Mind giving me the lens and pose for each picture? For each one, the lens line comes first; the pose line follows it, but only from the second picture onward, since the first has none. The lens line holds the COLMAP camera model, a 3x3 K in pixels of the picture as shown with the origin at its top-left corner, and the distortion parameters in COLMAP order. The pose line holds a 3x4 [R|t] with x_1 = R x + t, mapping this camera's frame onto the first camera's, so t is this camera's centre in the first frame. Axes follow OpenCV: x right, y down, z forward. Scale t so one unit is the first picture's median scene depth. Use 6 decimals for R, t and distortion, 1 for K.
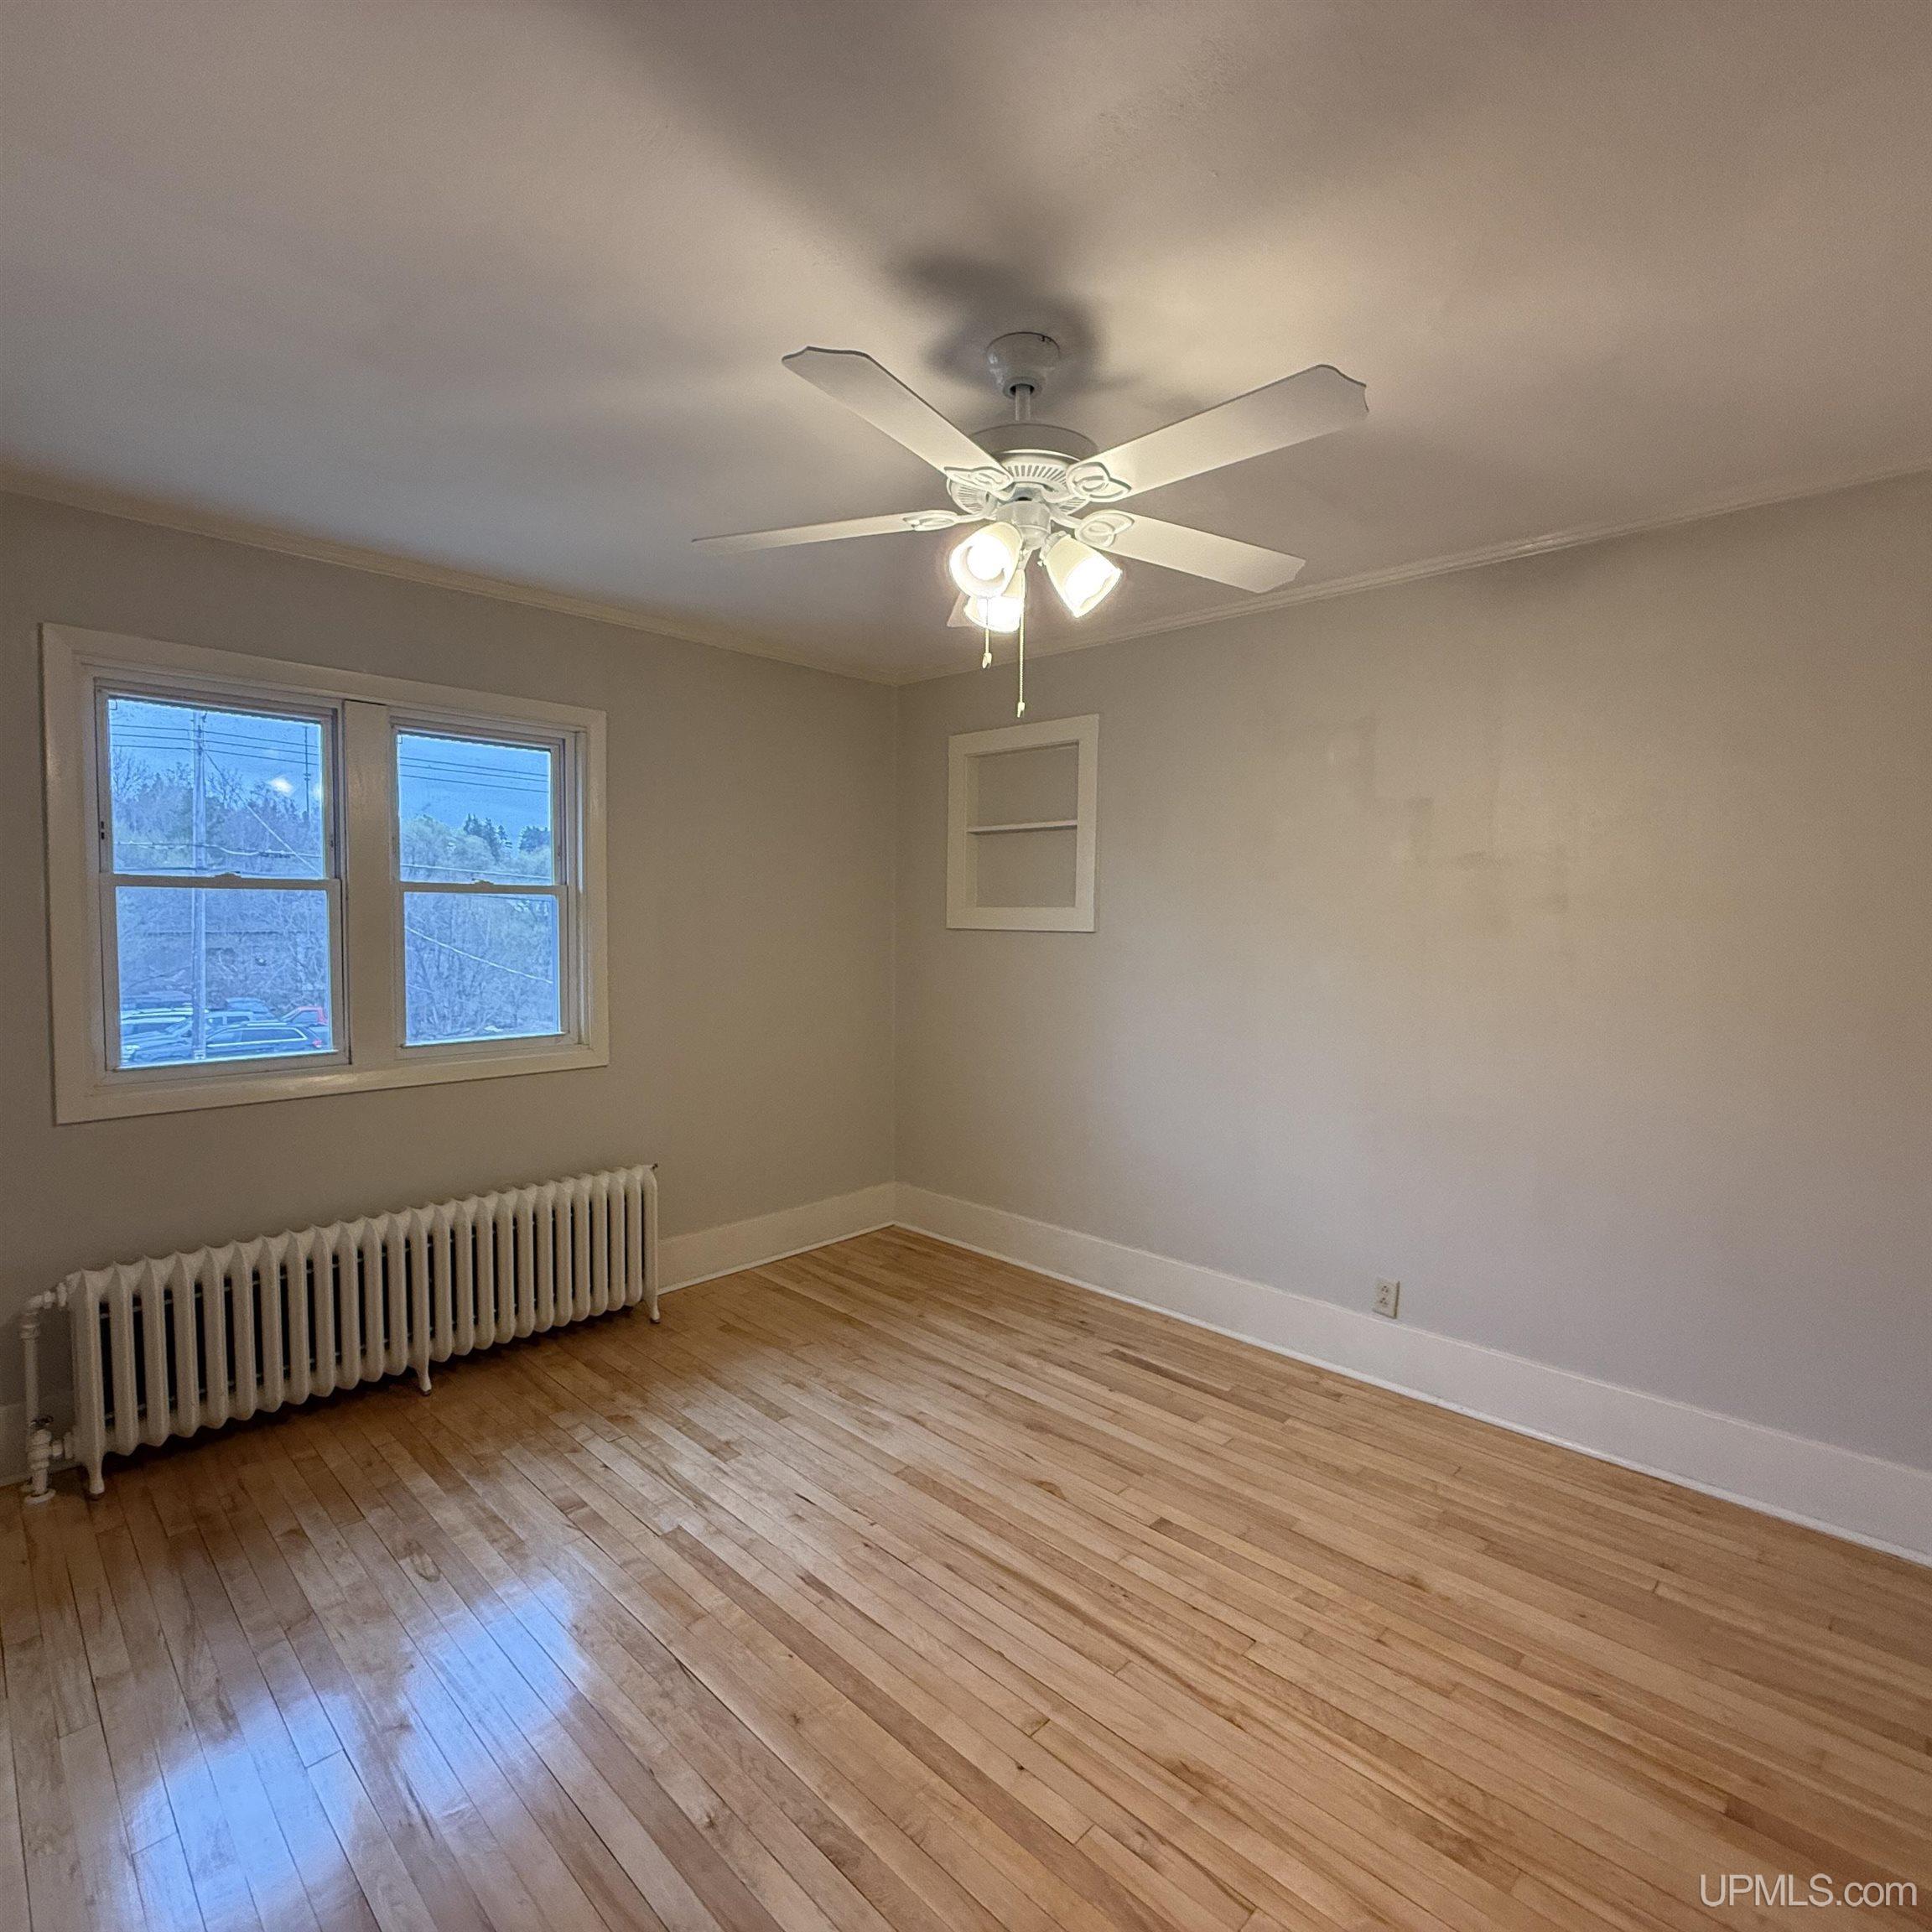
lens RADIAL K [[1021.5, 0, 965.4], [0, 1021.5, 962.8], [0, 0, 1]] dist [-0.000677, 0.000726]
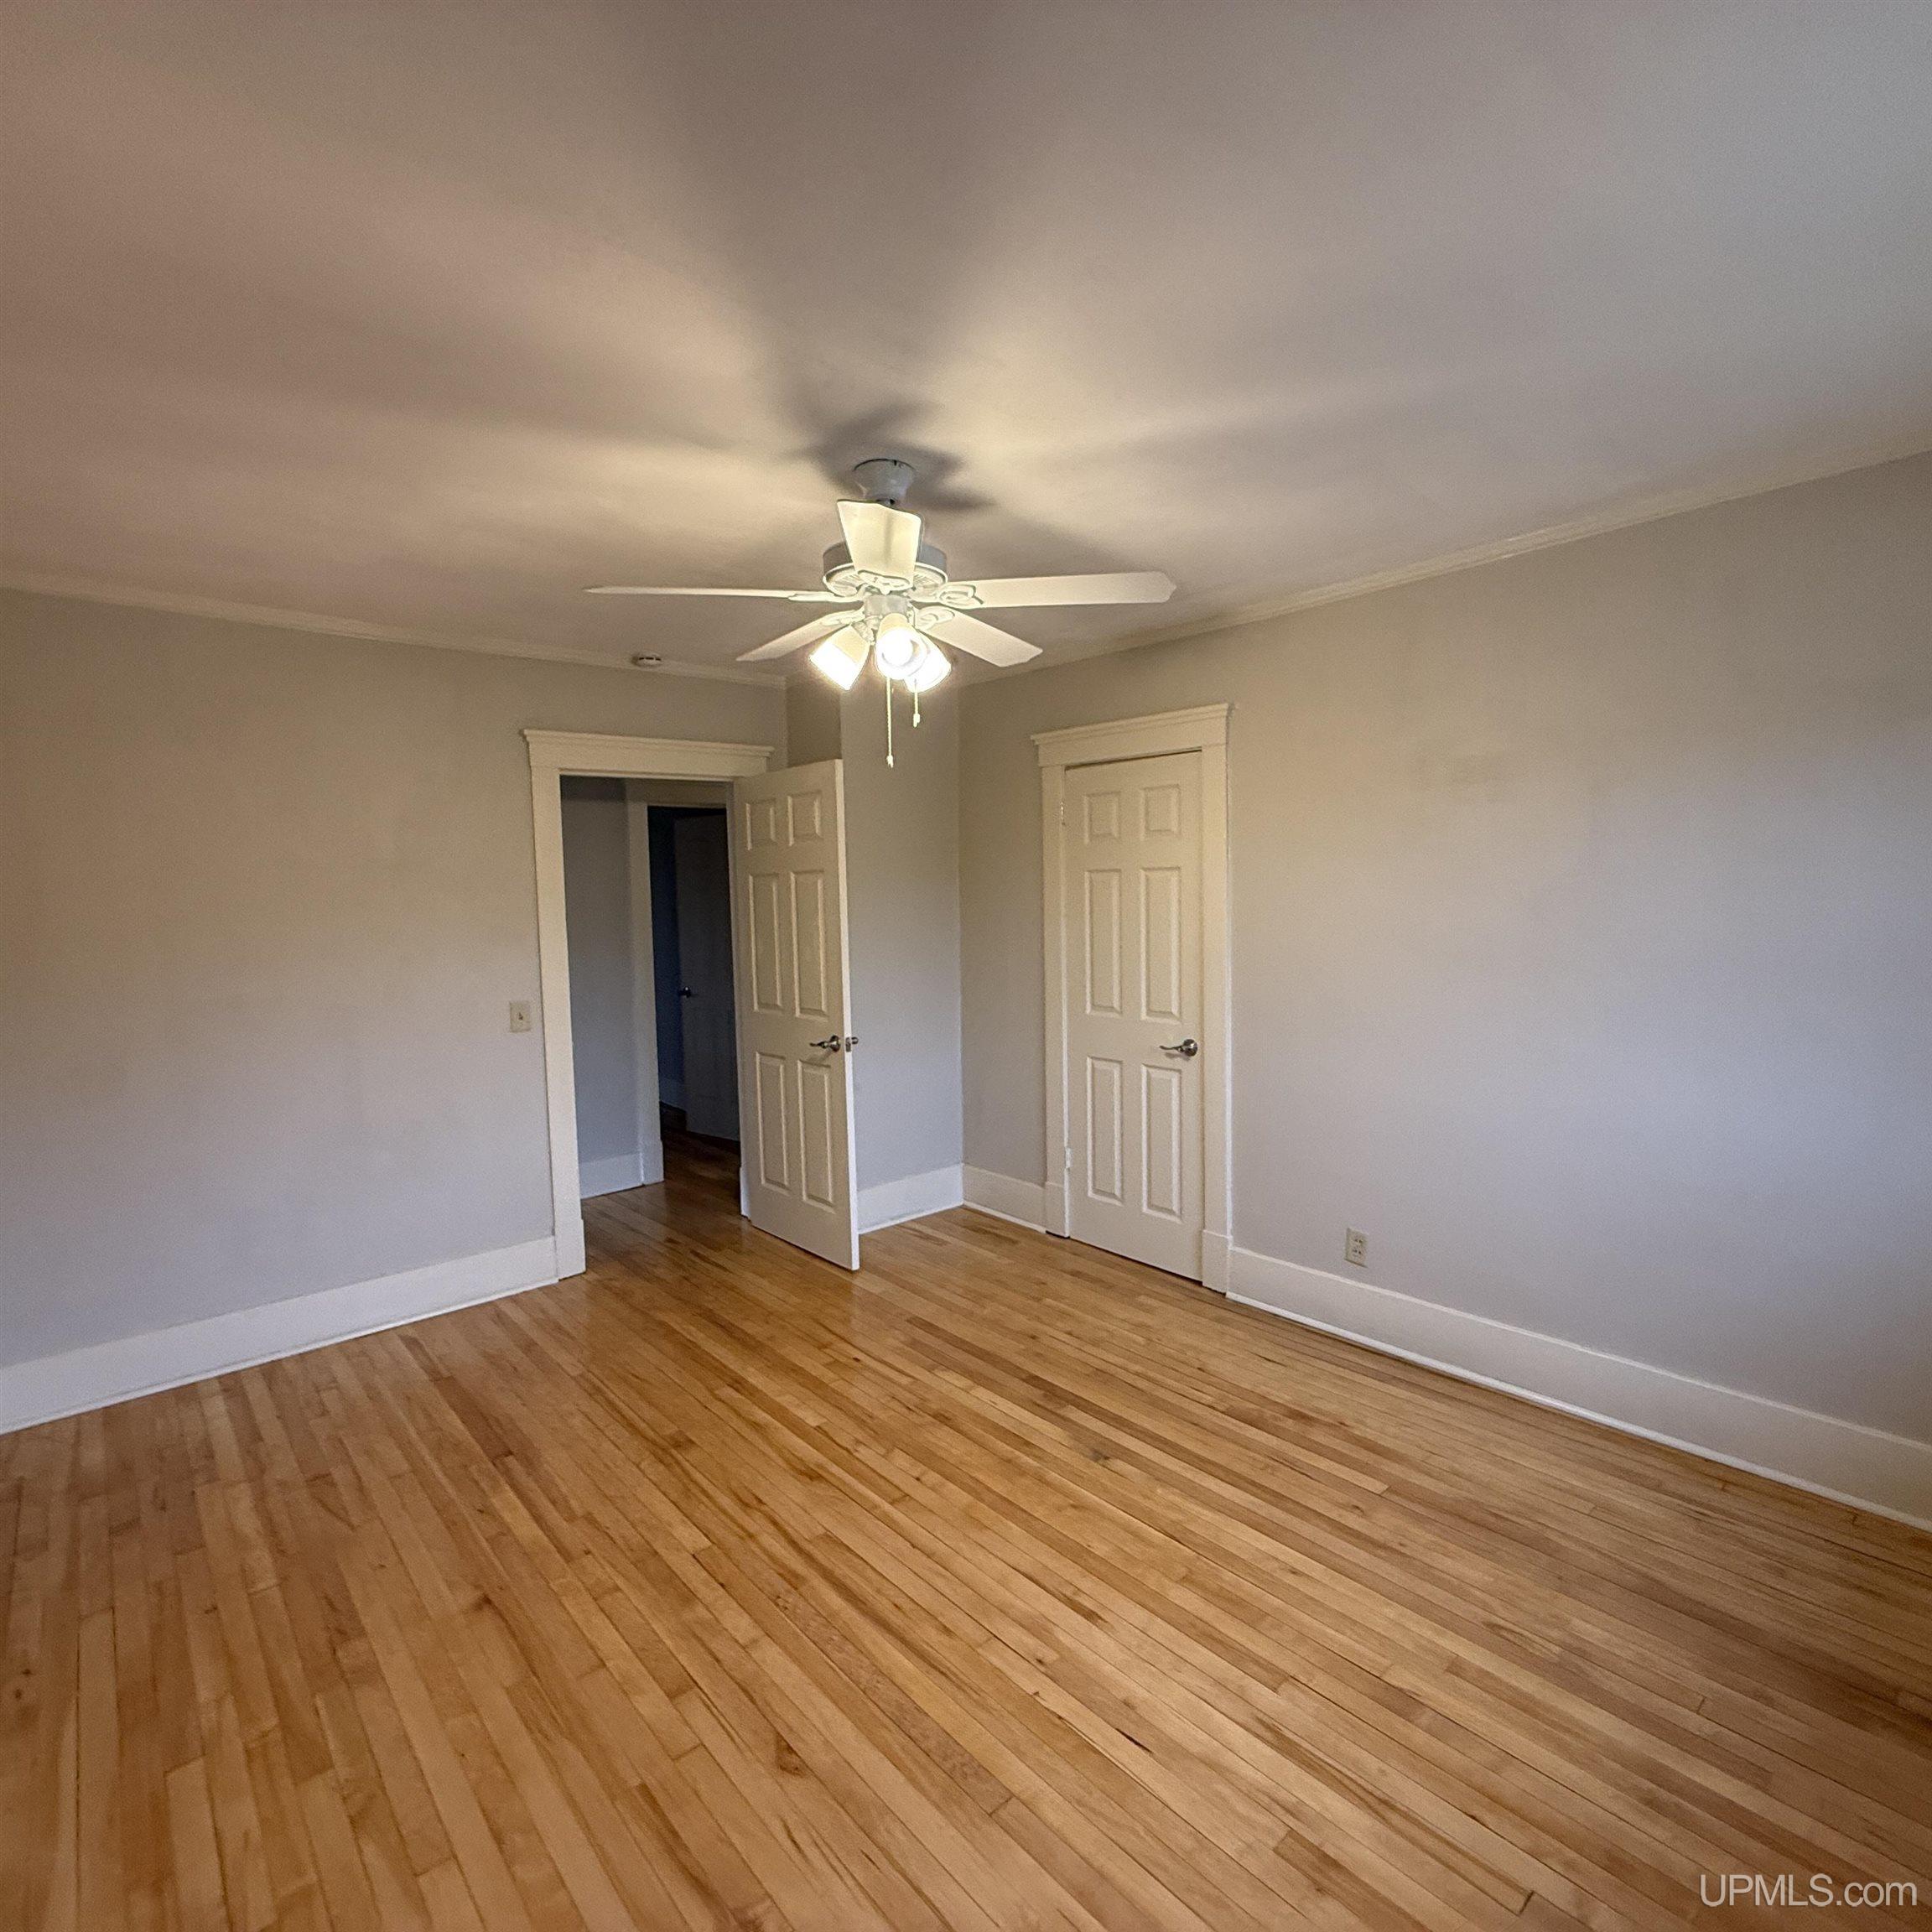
lens RADIAL K [[1021.5, 0, 966.1], [0, 1021.5, 967.8], [0, 0, 1]] dist [-0.000677, 0.000726]
pose [[-0.997087, 0.006526, 0.075998, -0.105898], [0.016435, 0.991312, 0.130499, -0.126186], [-0.074487, 0.131368, -0.988531, 1.821333]]
